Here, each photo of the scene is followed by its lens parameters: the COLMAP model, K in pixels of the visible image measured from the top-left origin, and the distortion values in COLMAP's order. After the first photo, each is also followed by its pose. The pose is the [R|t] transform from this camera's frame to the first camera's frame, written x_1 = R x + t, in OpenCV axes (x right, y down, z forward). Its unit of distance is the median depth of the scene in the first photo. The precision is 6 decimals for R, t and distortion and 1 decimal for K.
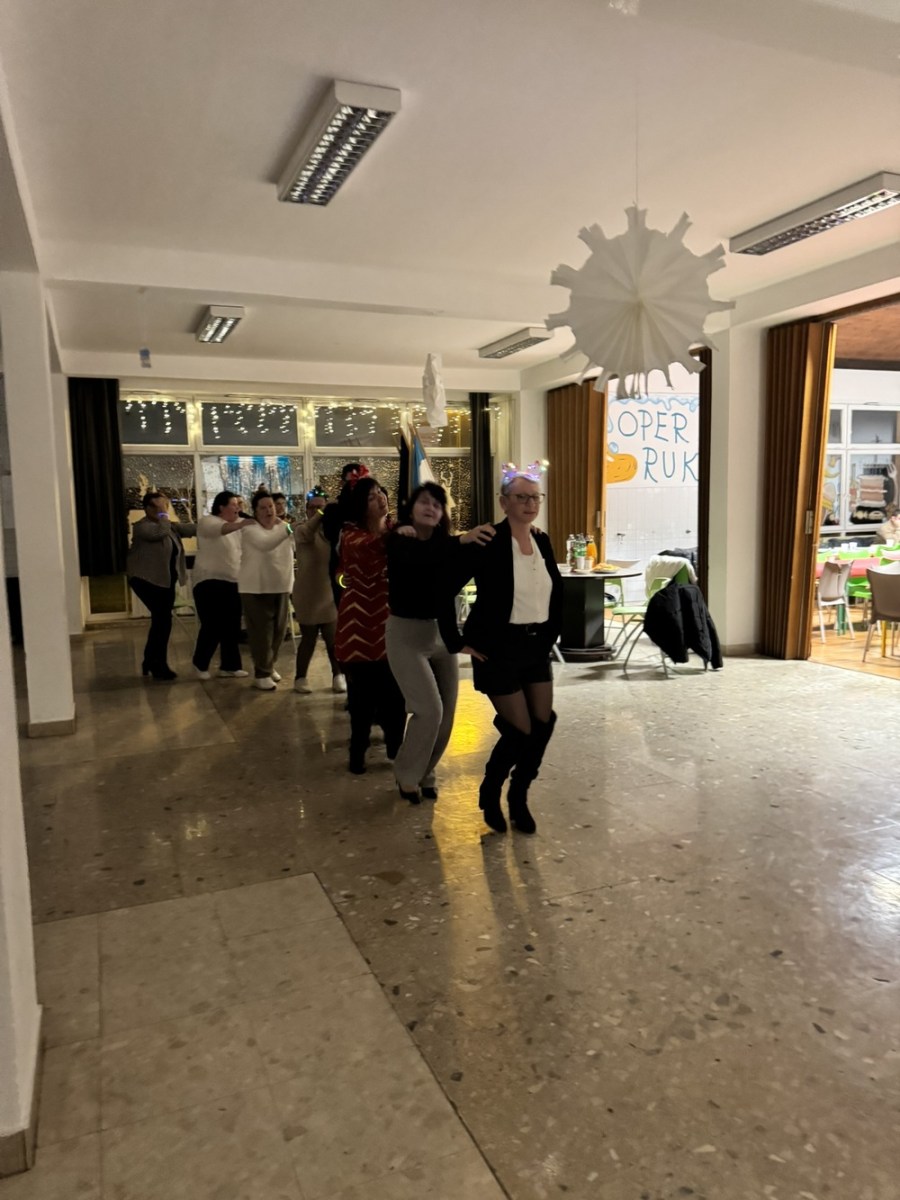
lens RADIAL K [[839.2, 0, 461.2], [0, 839.2, 600.5], [0, 0, 1]] dist [0.009452, -0.029110]
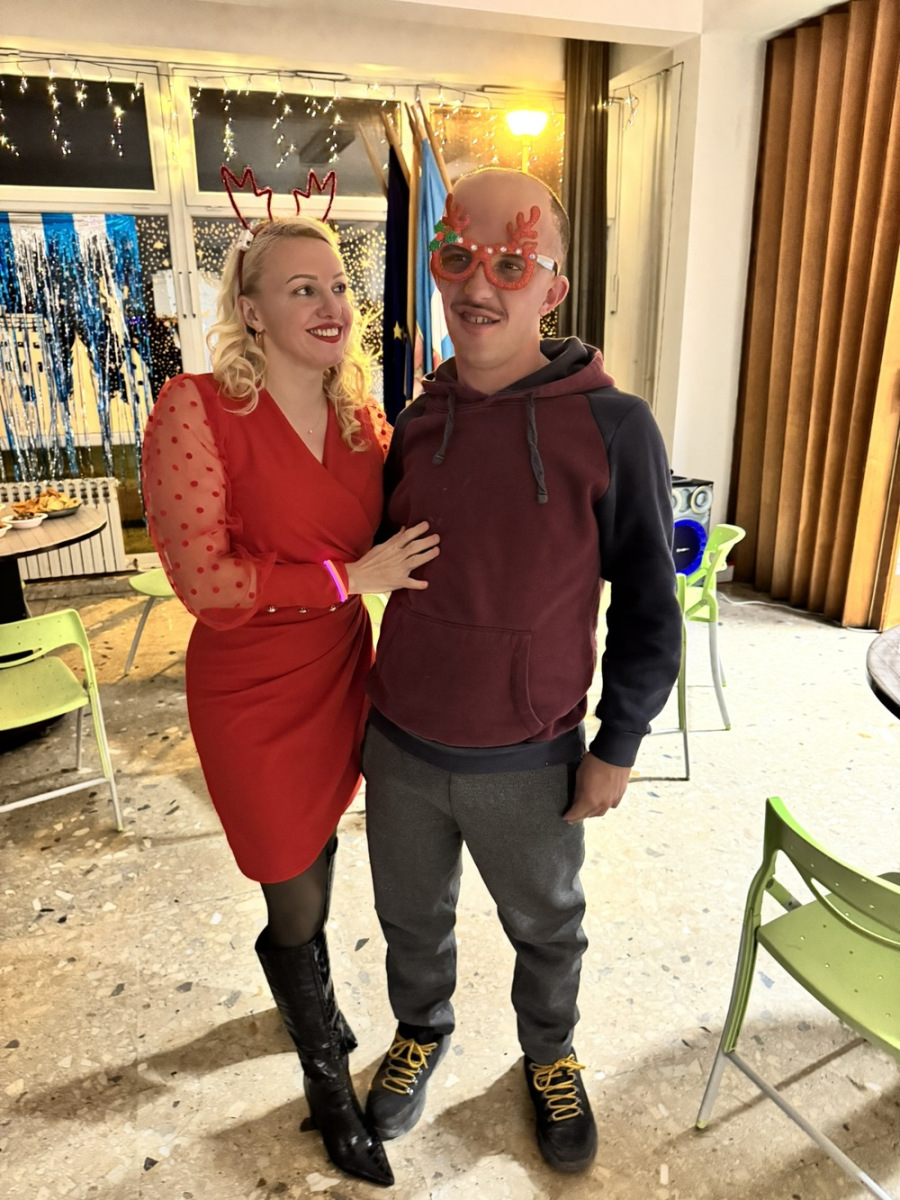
lens RADIAL K [[839.2, 0, 450.8], [0, 839.2, 607.8], [0, 0, 1]] dist [0.009452, -0.029110]
pose [[0.997137, 0.030281, -0.069290, -0.010512], [-0.015588, 0.978951, 0.203501, -0.066269], [0.073994, -0.201839, 0.976620, 0.556322]]
